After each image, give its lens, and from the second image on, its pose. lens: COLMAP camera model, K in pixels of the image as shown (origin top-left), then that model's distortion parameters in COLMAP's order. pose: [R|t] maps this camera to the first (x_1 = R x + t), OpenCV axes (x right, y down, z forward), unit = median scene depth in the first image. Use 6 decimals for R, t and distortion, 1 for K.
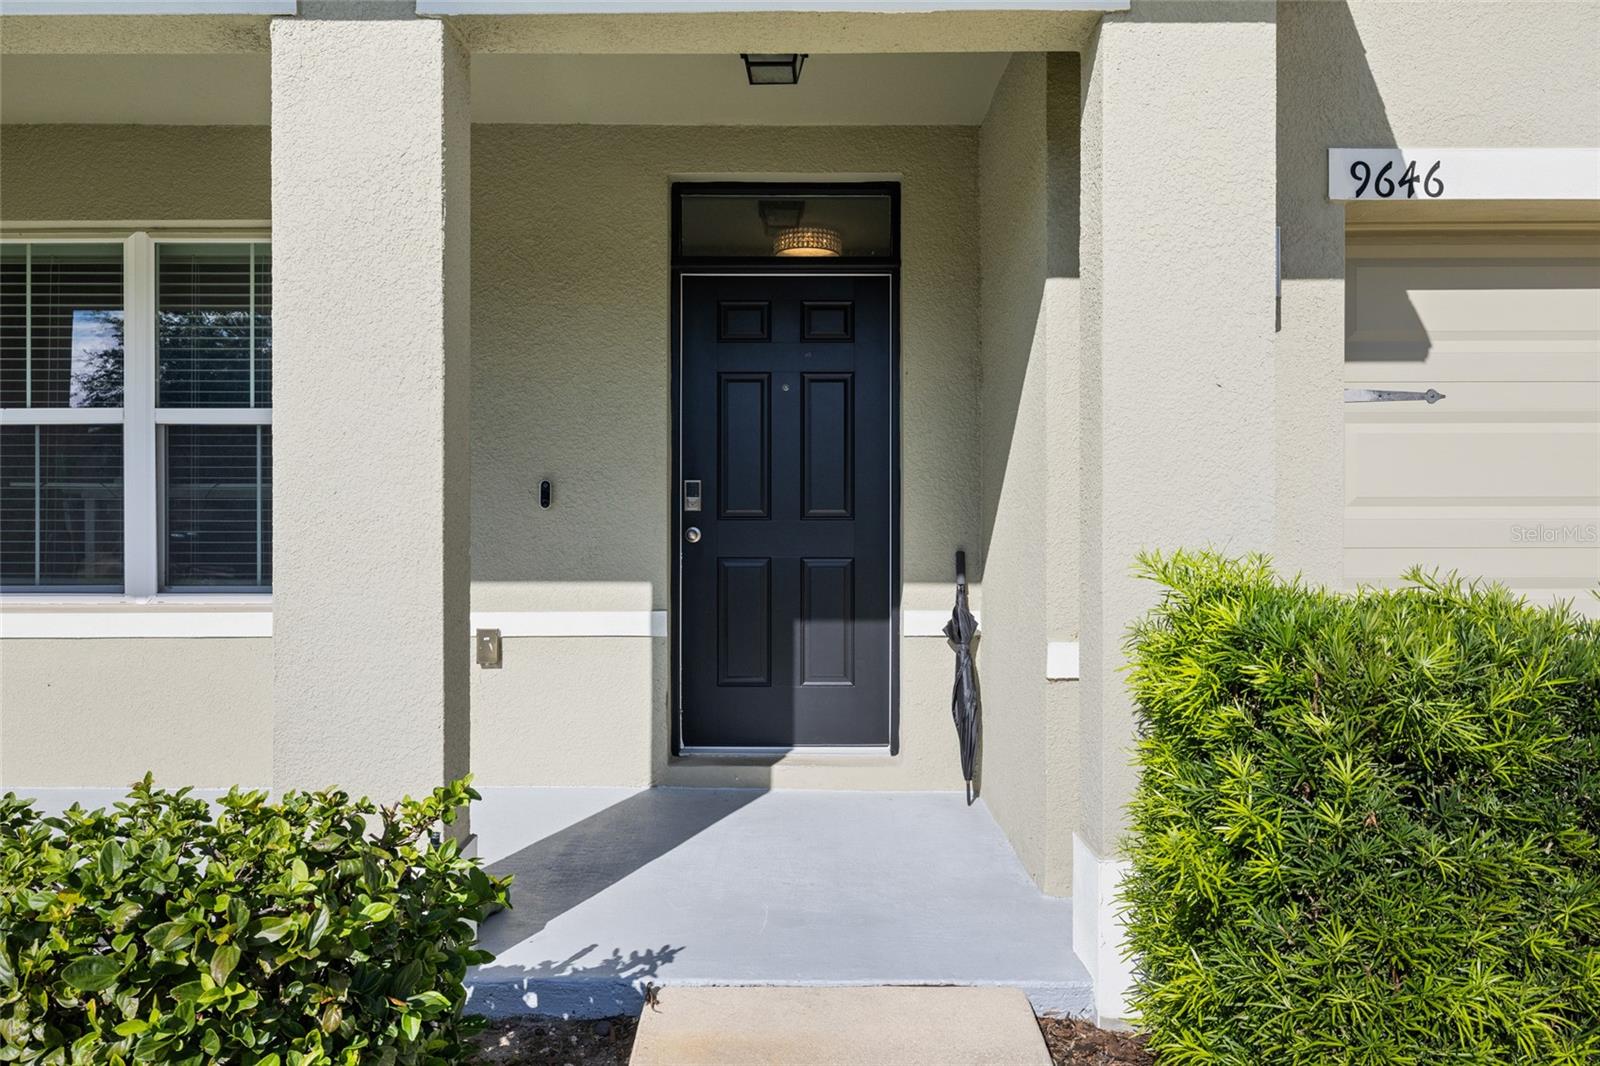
lens RADIAL K [[1108.7, 0, 799.6], [0, 1108.7, 530.8], [0, 0, 1]] dist [0.002750, 0.000349]
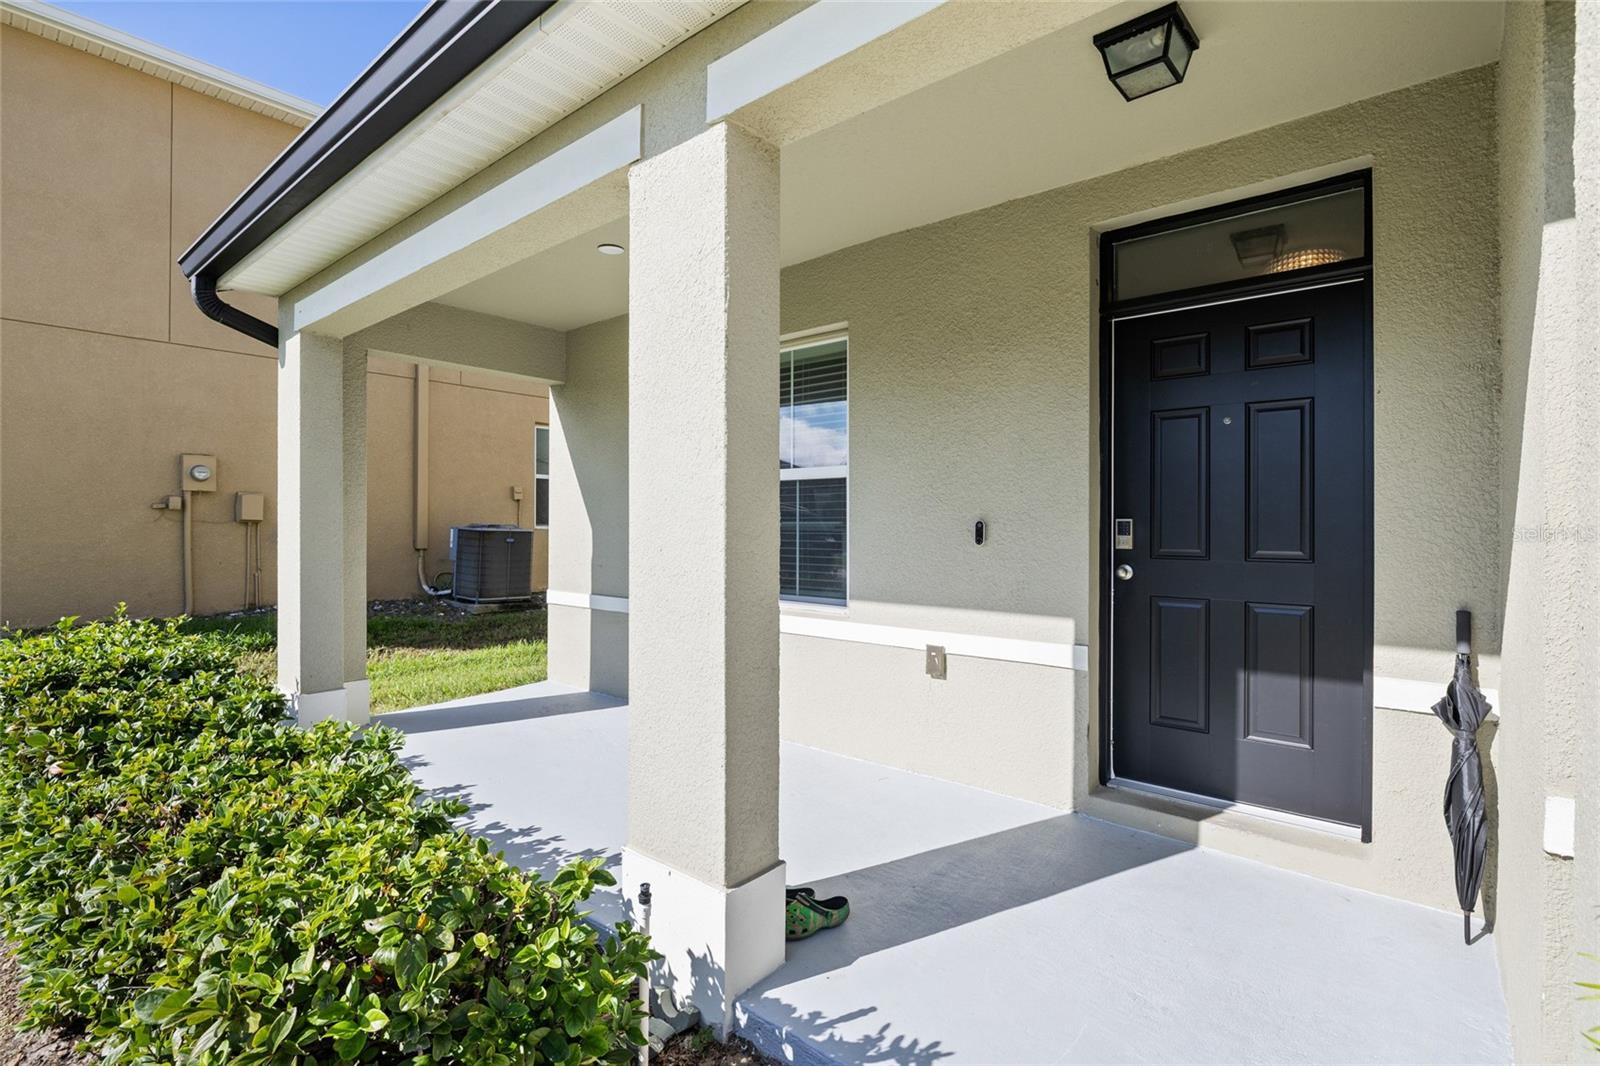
lens RADIAL K [[748.3, 0, 797.7], [0, 748.3, 525.4], [0, 0, 1]] dist [-0.010563, 0.001628]
pose [[0.761698, 0.004016, -0.647920, 0.125404], [-0.009787, 0.999938, -0.005308, -0.034613], [0.647859, 0.010385, 0.761690, 0.291297]]
